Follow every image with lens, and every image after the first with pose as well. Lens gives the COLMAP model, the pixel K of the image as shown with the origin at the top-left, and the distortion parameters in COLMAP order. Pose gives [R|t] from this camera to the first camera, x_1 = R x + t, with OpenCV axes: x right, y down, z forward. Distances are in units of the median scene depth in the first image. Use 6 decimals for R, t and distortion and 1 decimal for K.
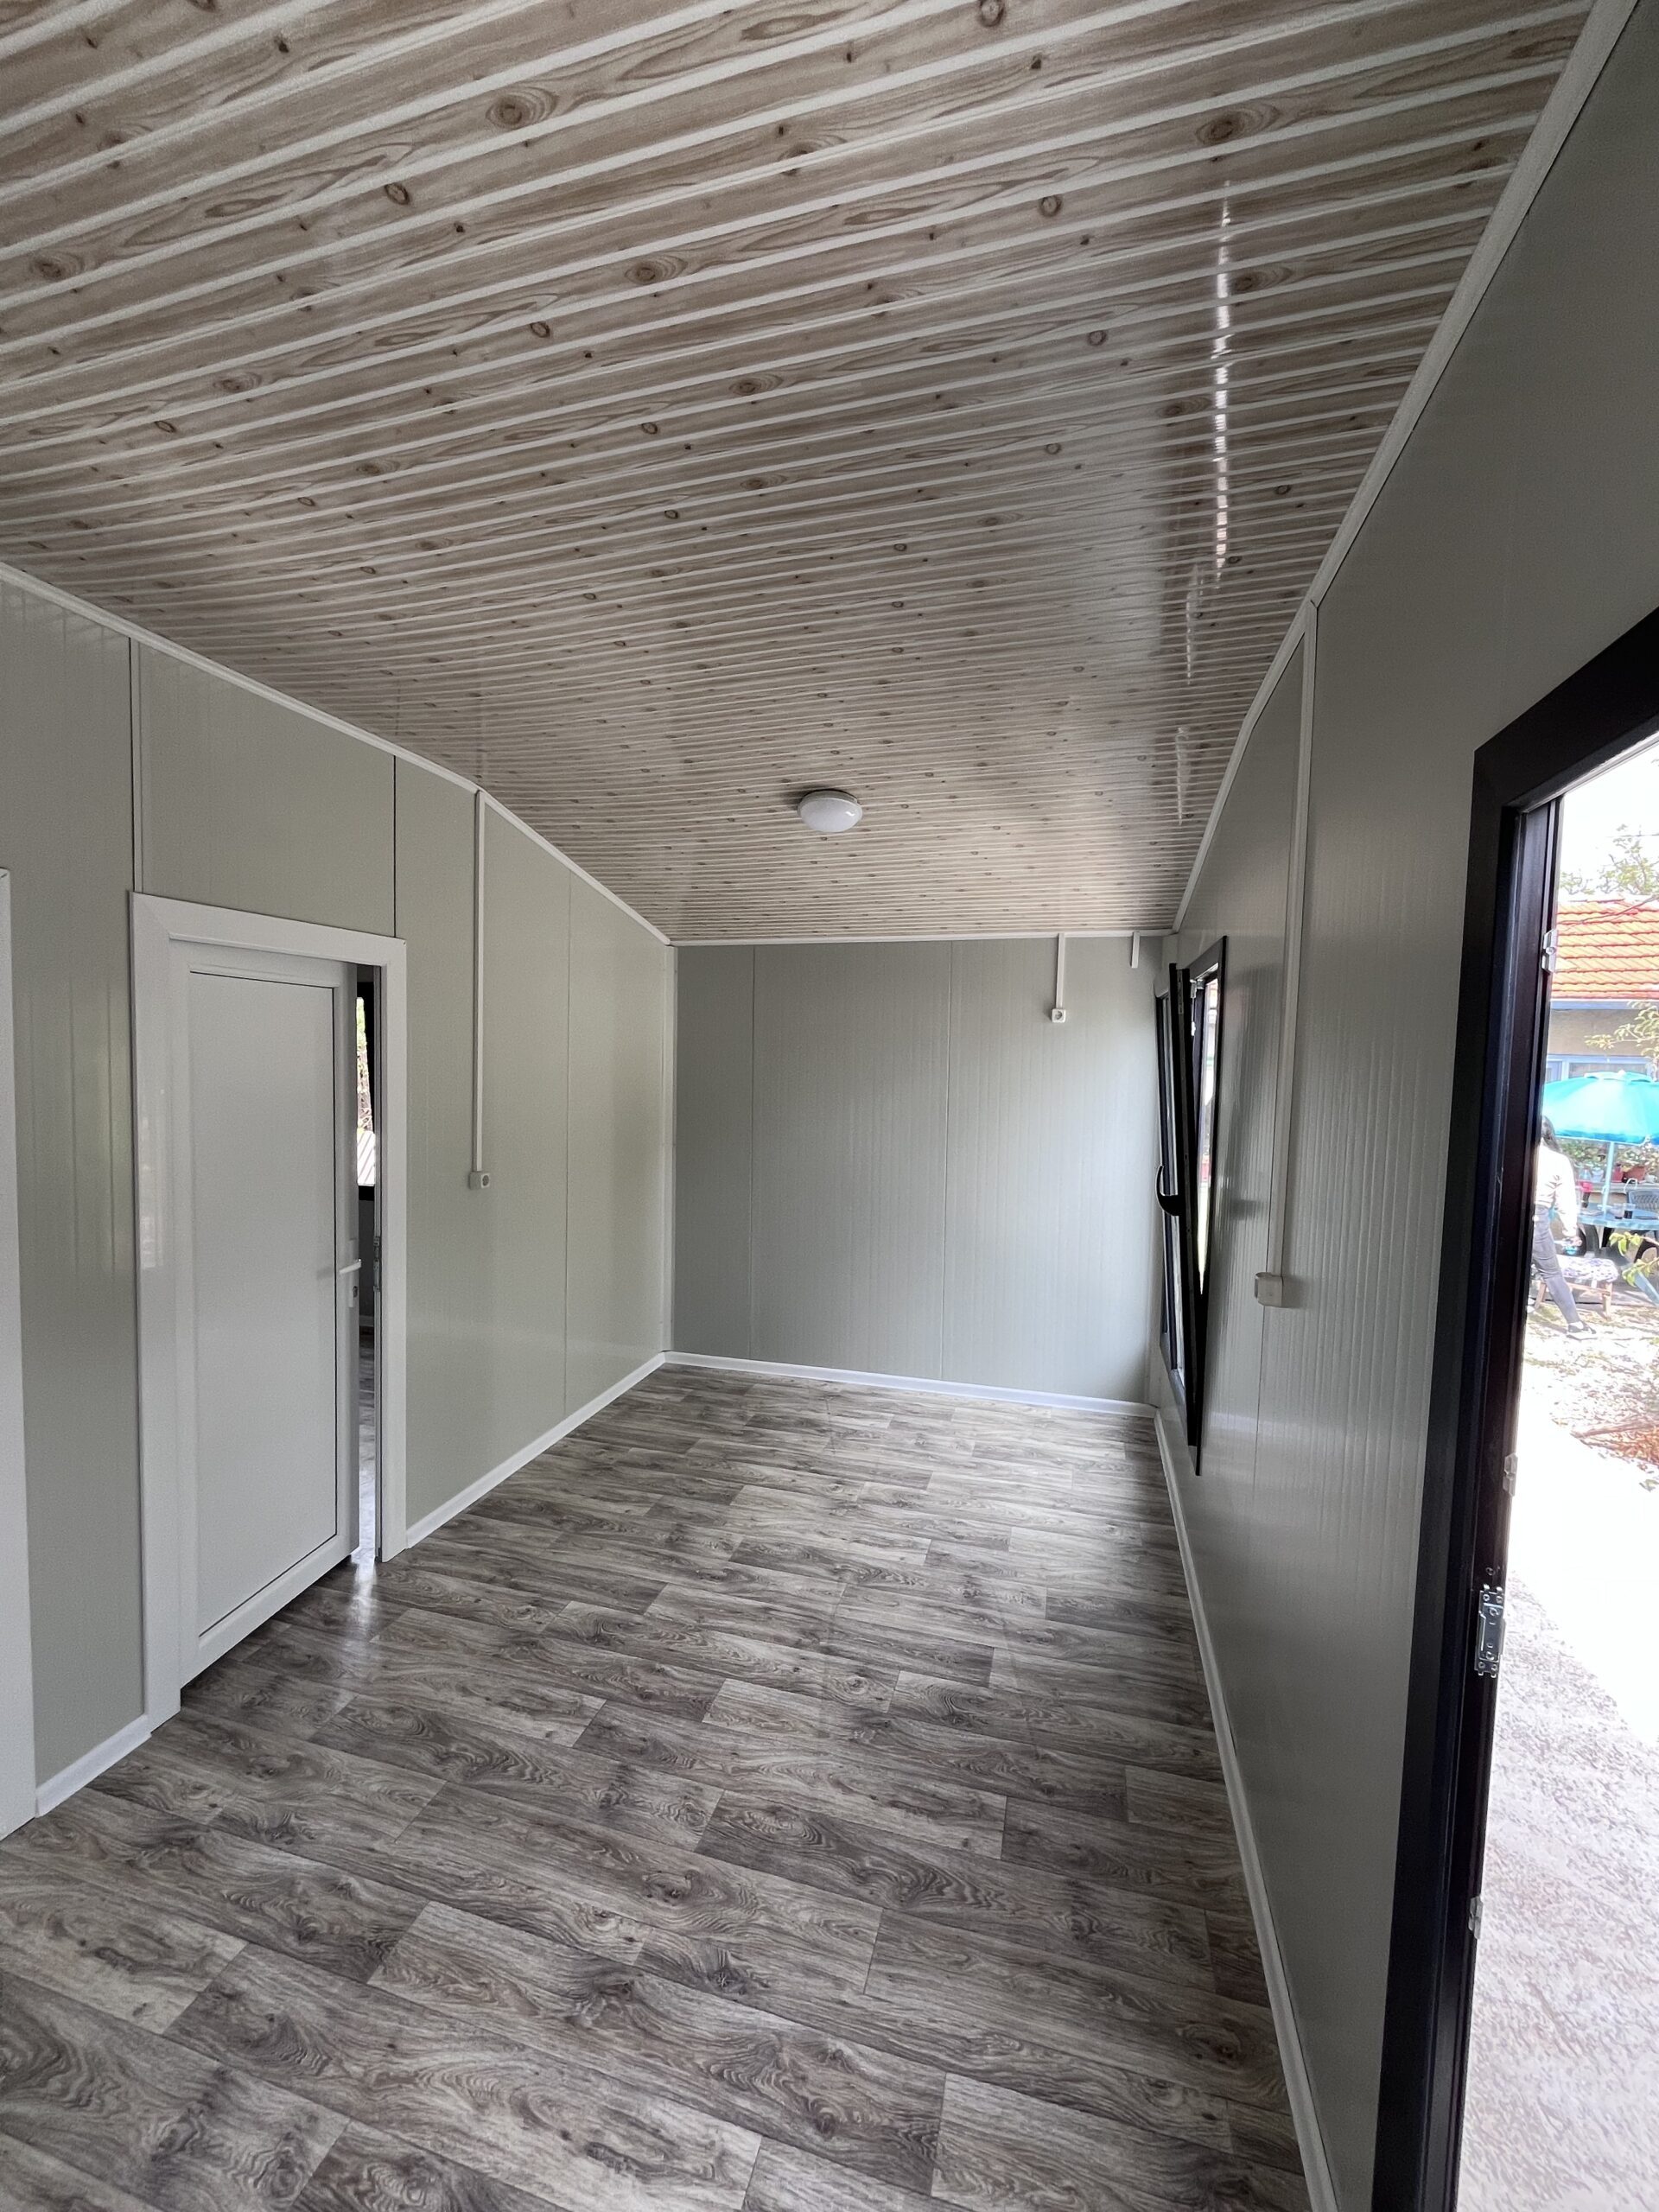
lens RADIAL K [[902.6, 0, 816.9], [0, 902.6, 1122.8], [0, 0, 1]] dist [-0.000418, -0.000095]
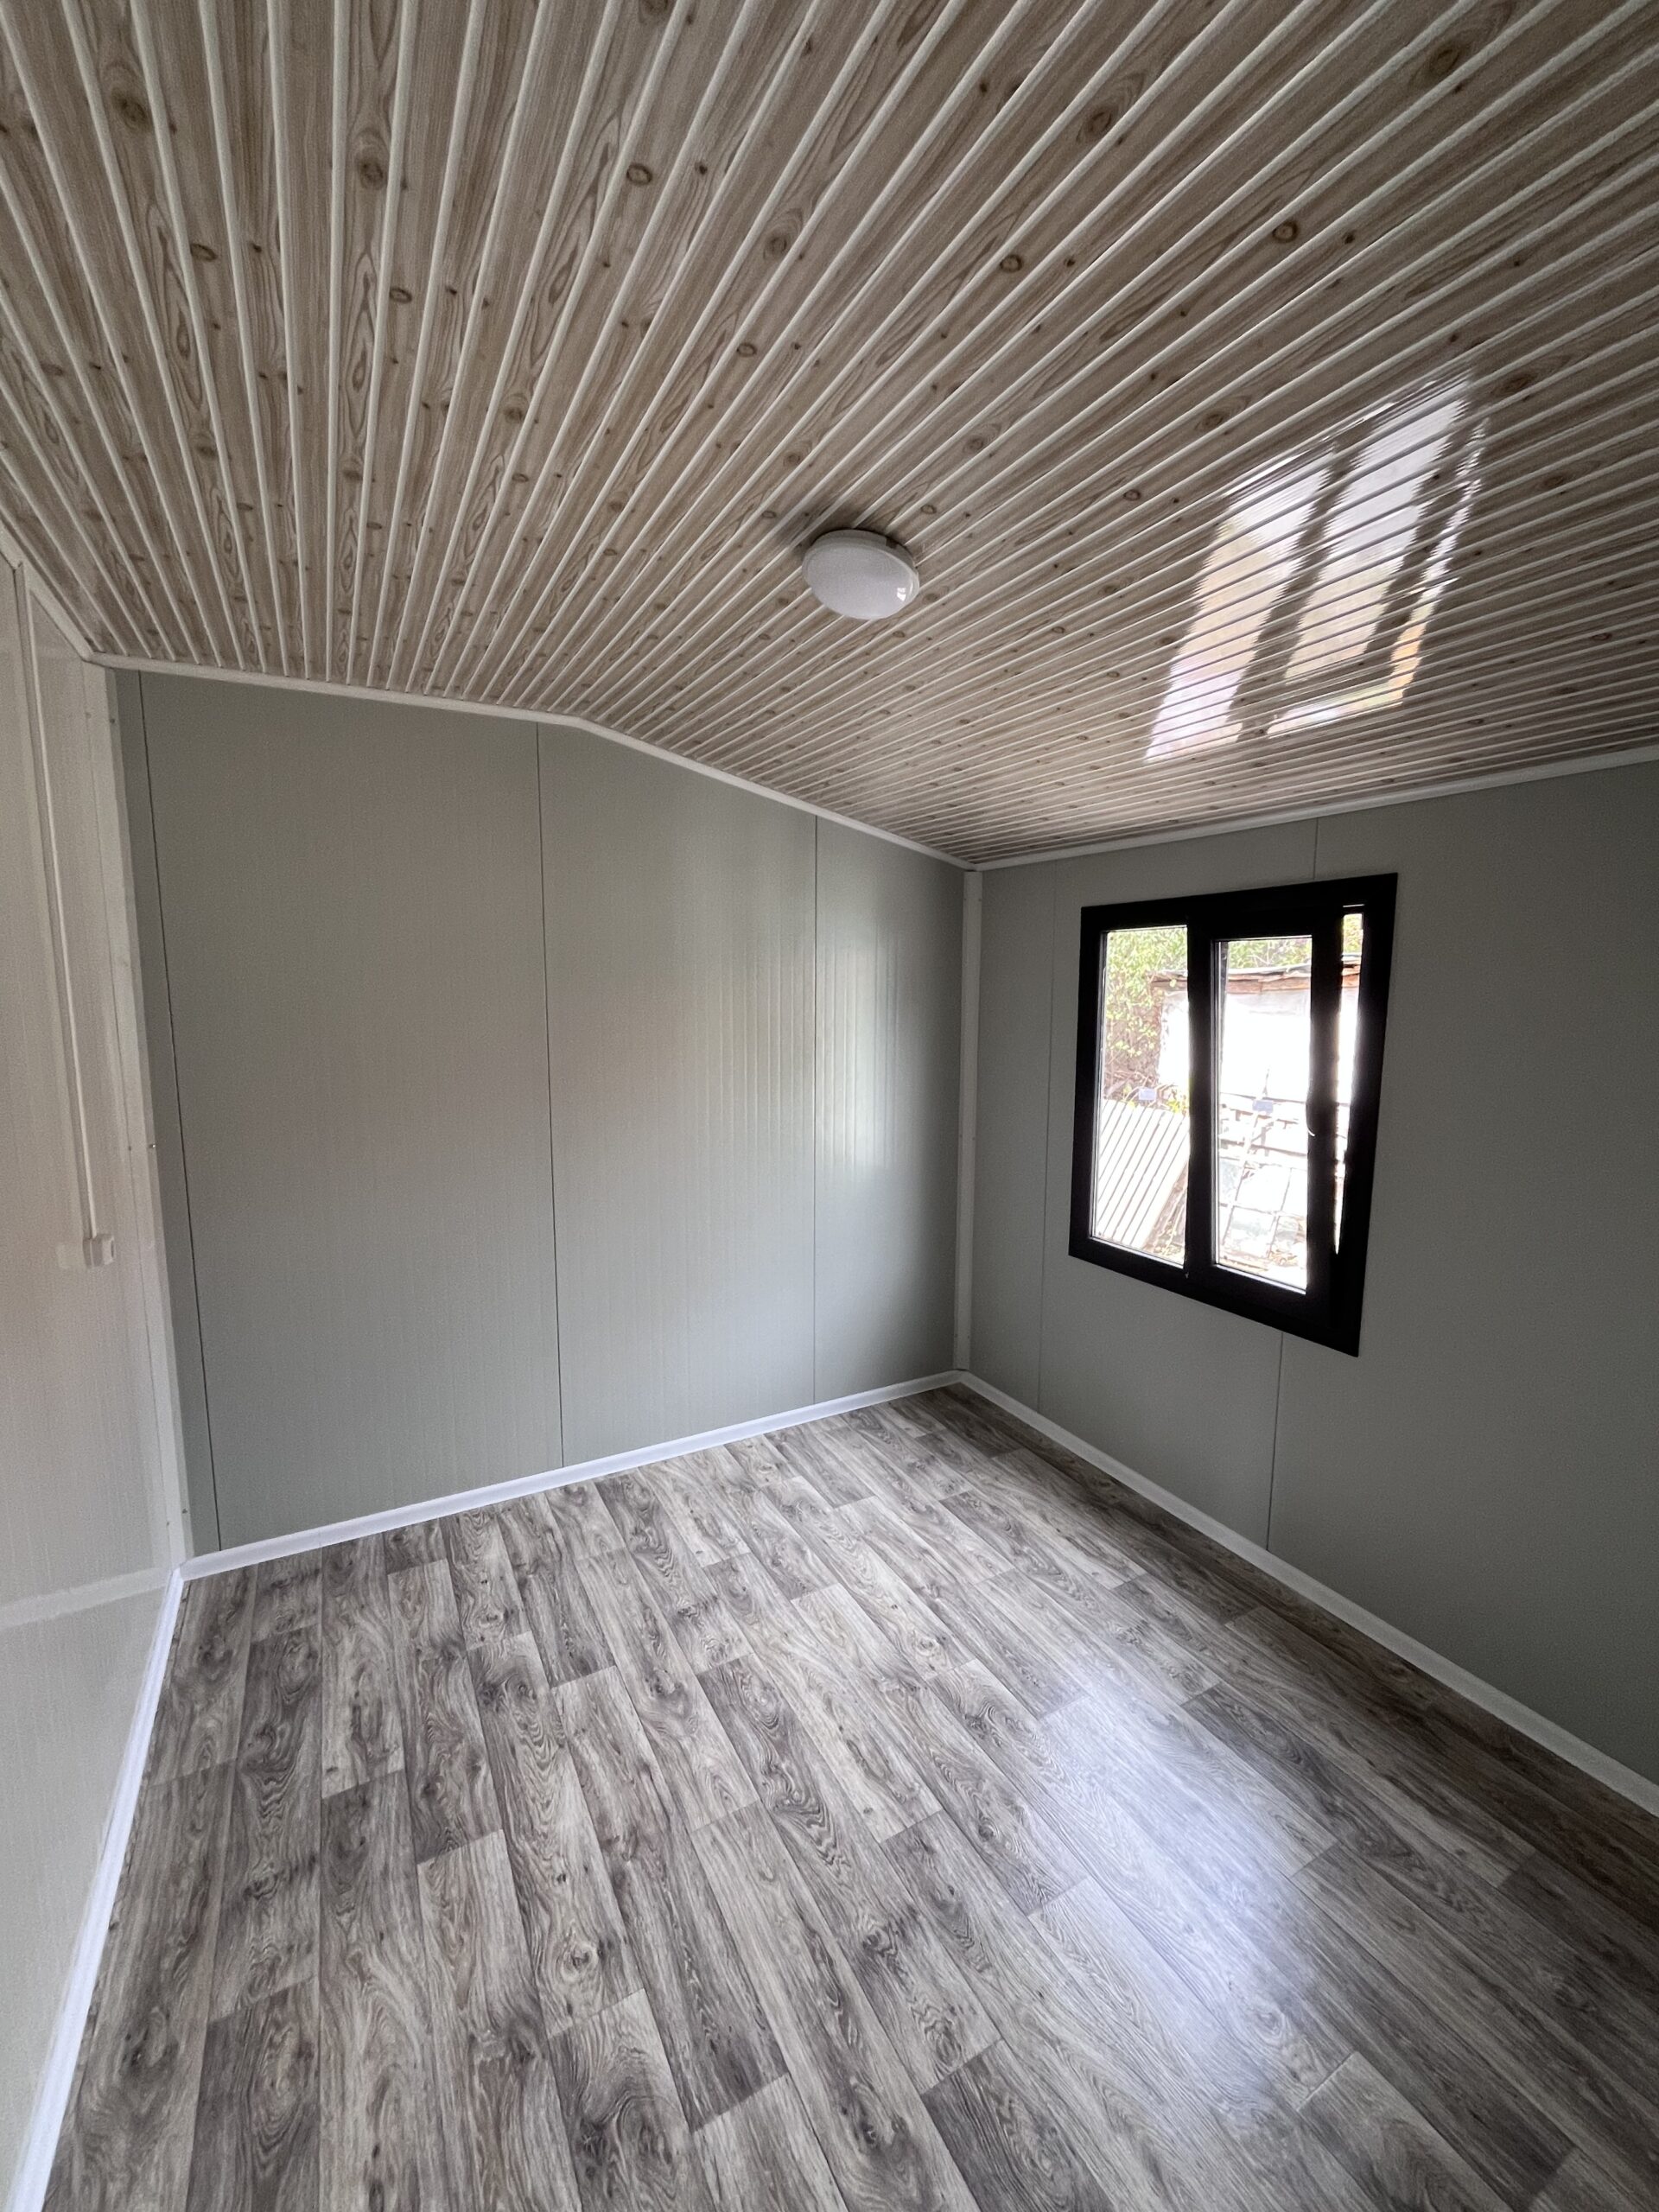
lens RADIAL K [[889.8, 0, 824.9], [0, 889.8, 1097.9], [0, 0, 1]] dist [-0.003894, -0.000626]
pose [[0.713587, 0.079805, -0.696007, 0.553599], [-0.051890, 0.996782, 0.061091, -0.080929], [0.698643, -0.007478, 0.715432, 0.604087]]
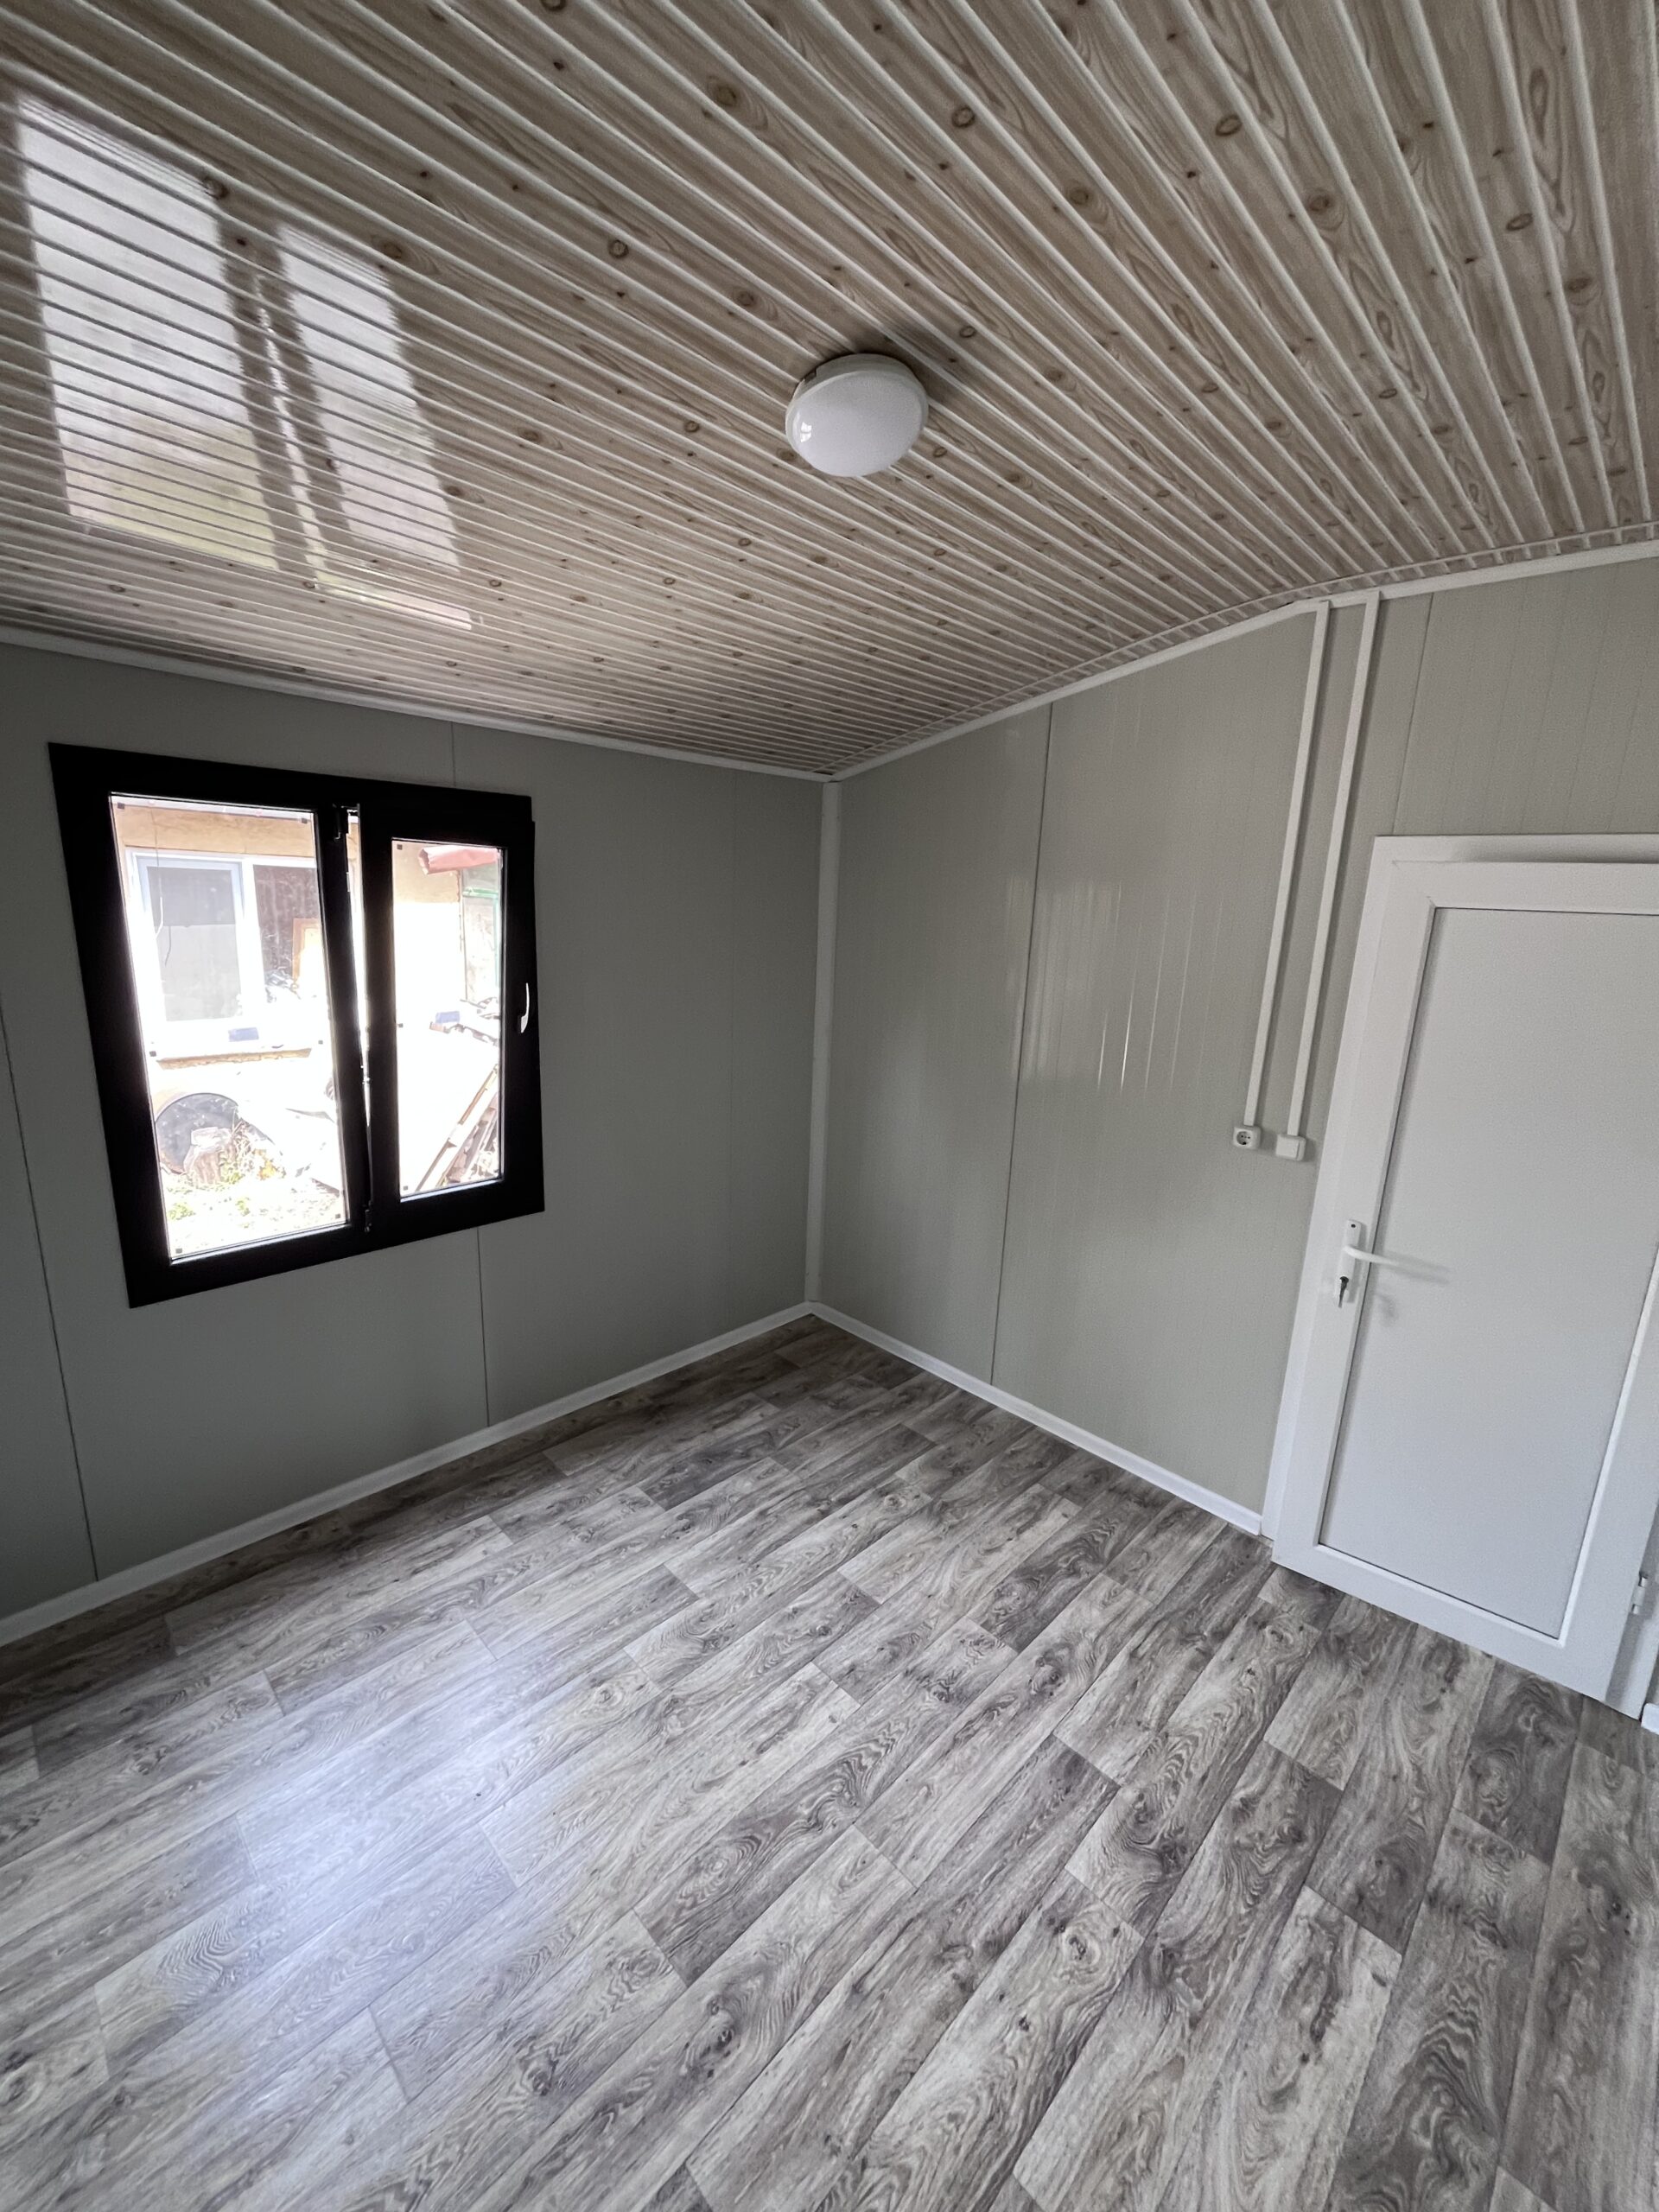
lens RADIAL K [[889.8, 0, 830.0], [0, 889.8, 1099.5], [0, 0, 1]] dist [-0.003894, -0.000626]
pose [[0.470283, -0.180079, 0.863948, -0.465241], [0.030076, 0.981662, 0.188244, -0.120280], [-0.882003, -0.062544, 0.467075, 0.829944]]
